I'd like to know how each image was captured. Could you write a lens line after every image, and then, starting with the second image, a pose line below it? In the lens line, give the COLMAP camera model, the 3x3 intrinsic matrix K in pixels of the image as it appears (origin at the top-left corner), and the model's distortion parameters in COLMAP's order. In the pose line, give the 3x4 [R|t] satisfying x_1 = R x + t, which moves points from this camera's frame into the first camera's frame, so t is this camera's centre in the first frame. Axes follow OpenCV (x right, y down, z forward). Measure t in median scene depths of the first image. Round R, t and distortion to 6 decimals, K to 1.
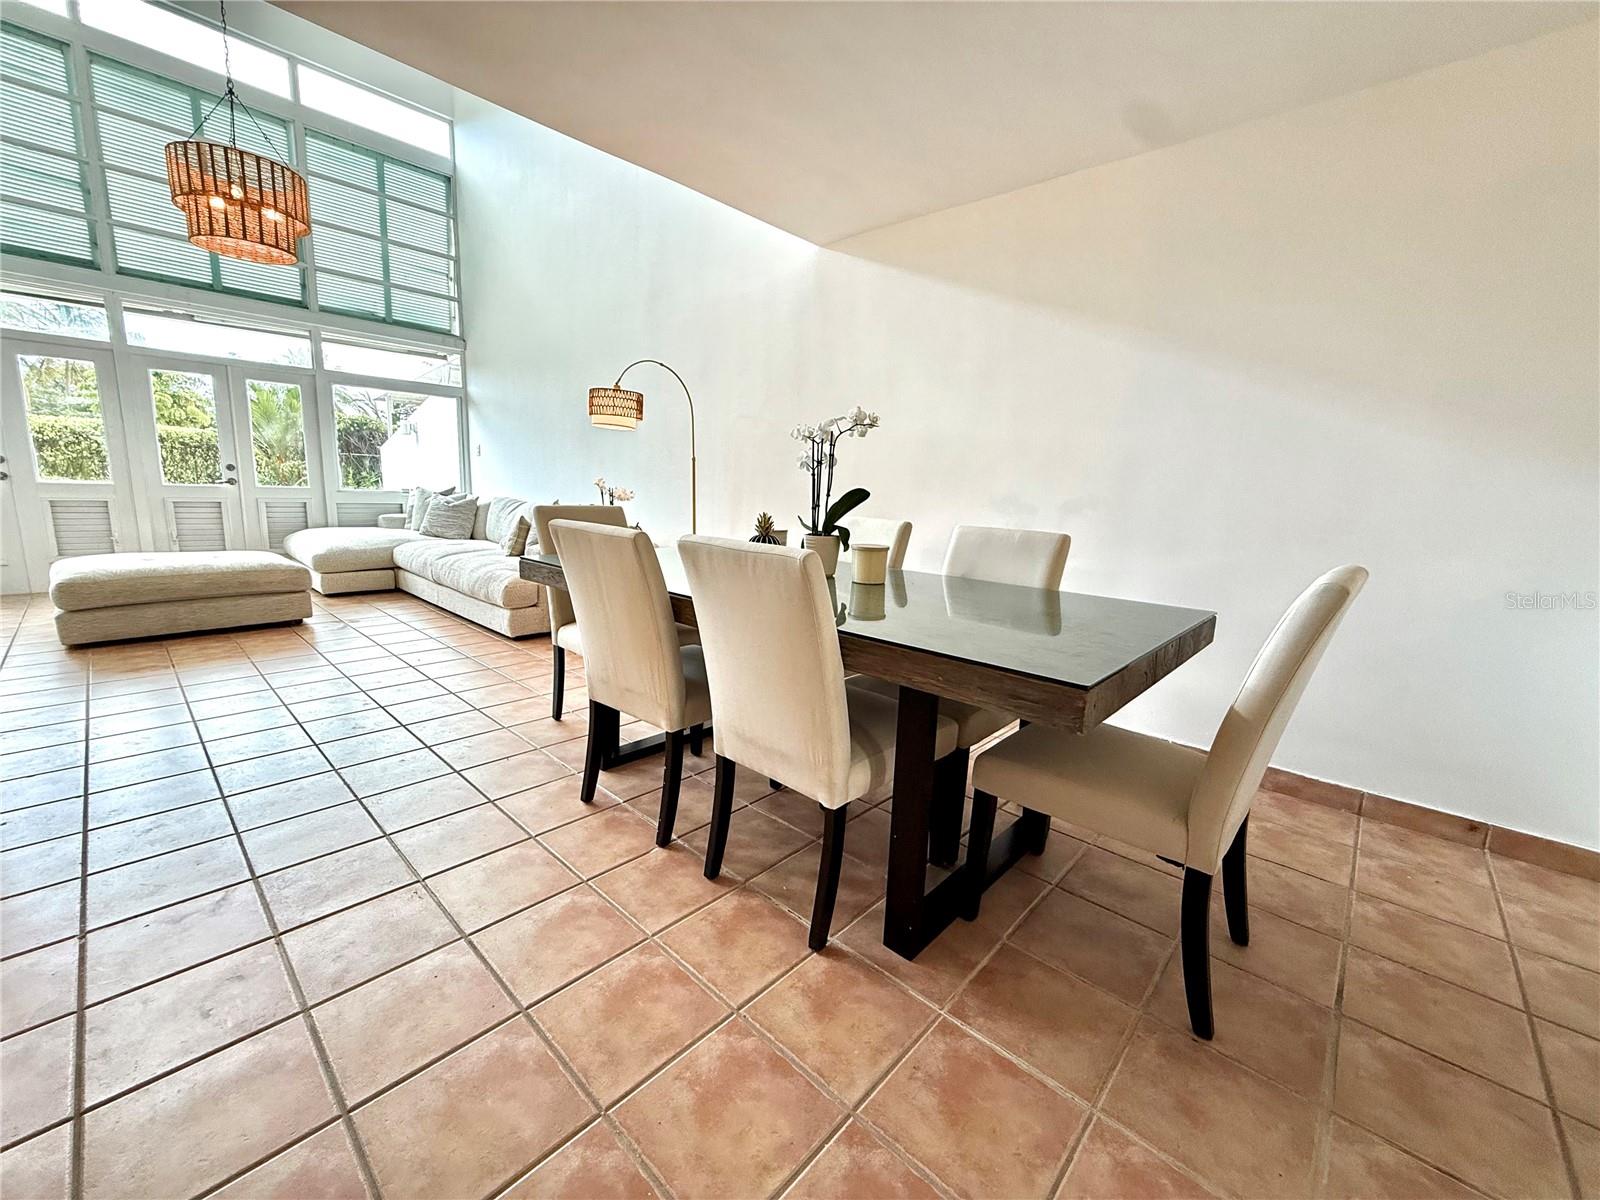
lens RADIAL K [[637.4, 0, 798.5], [0, 637.4, 602.9], [0, 0, 1]] dist [-0.000375, -0.000232]
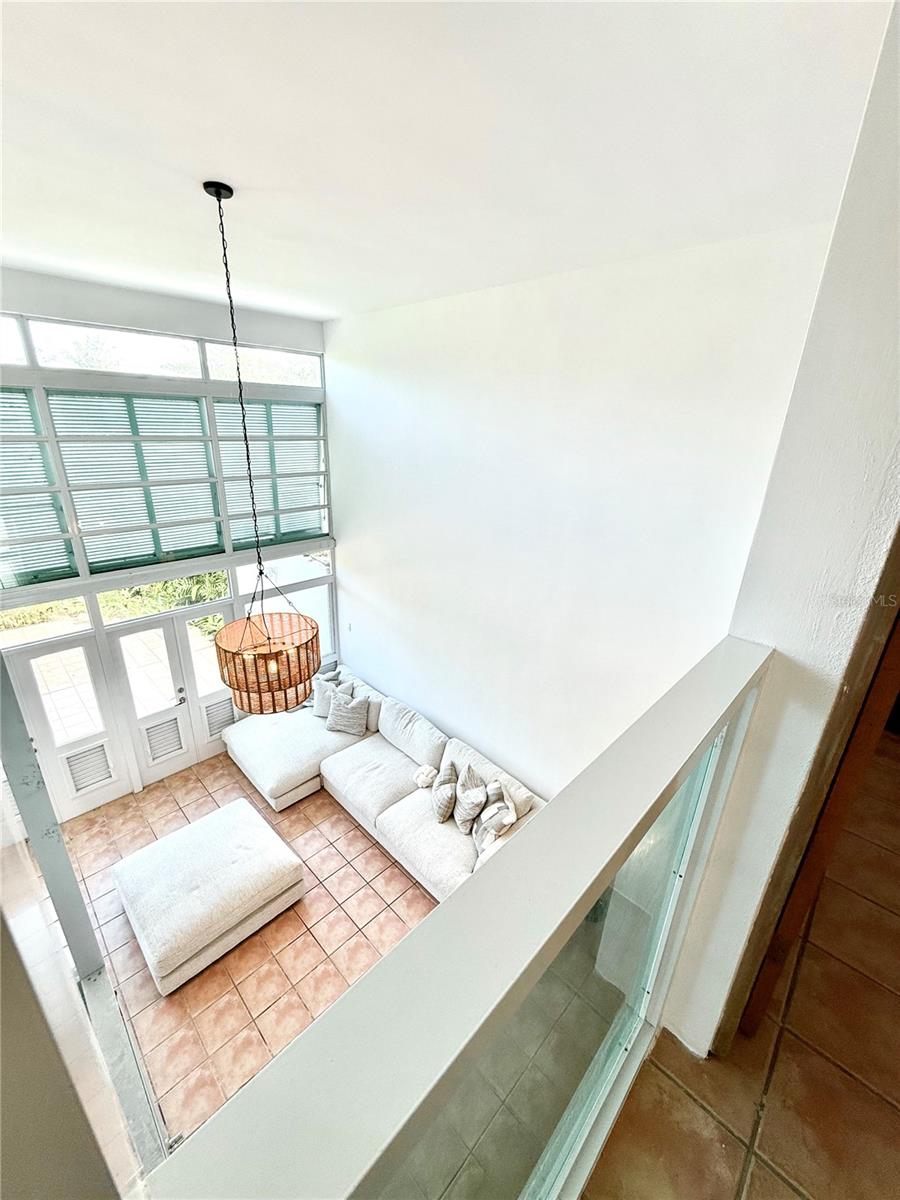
lens RADIAL K [[478.1, 0, 448.2], [0, 478.1, 603.0], [0, 0, 1]] dist [-0.000375, -0.000232]
pose [[0.999411, 0.000601, -0.034312, -0.345499], [0.005602, 0.983573, 0.180424, -0.558686], [0.033857, -0.180510, 0.982990, 0.134699]]
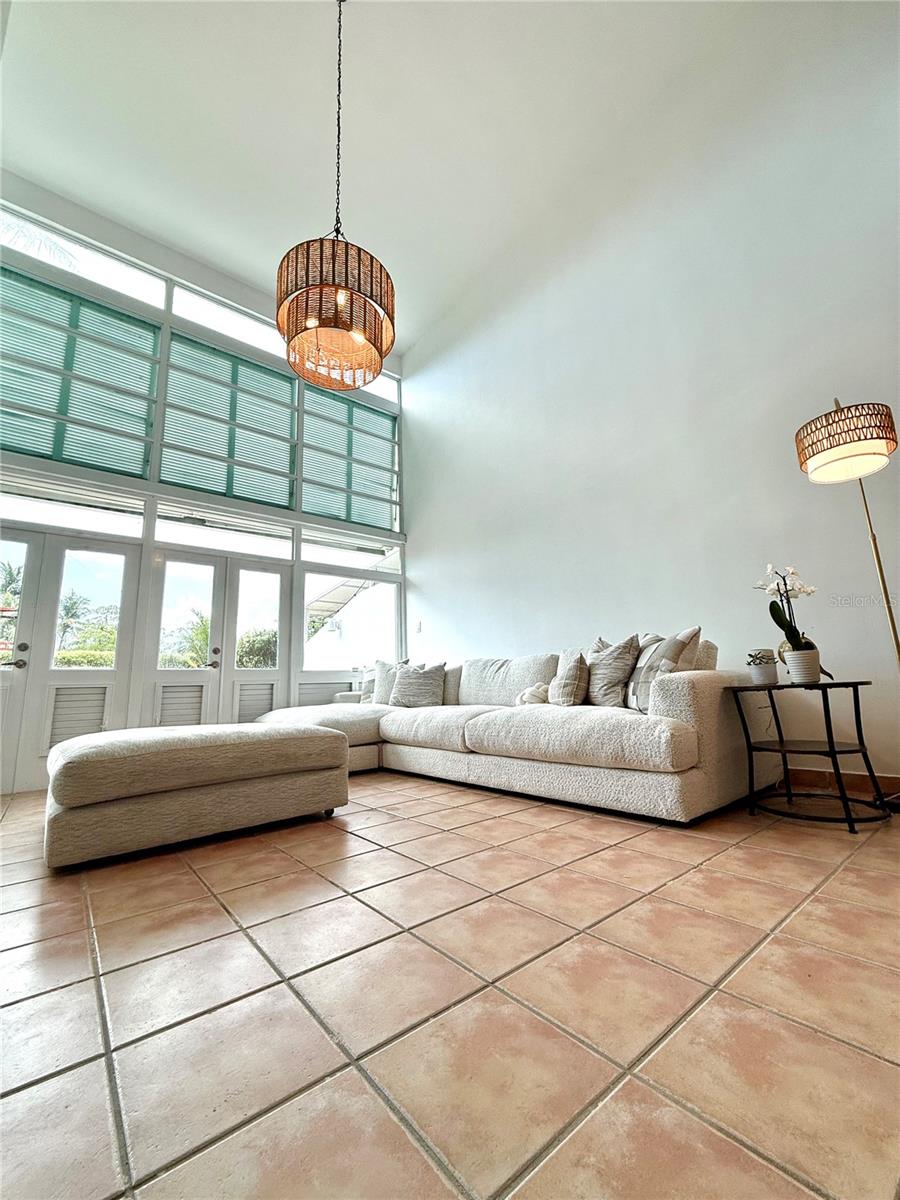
lens RADIAL K [[478.1, 0, 448.8], [0, 478.1, 598.4], [0, 0, 1]] dist [-0.000375, -0.000232]
pose [[0.985451, -0.108325, -0.130969, -0.430900], [0.052918, 0.927825, -0.369242, 0.009187], [0.161514, 0.356939, 0.920058, 0.342745]]
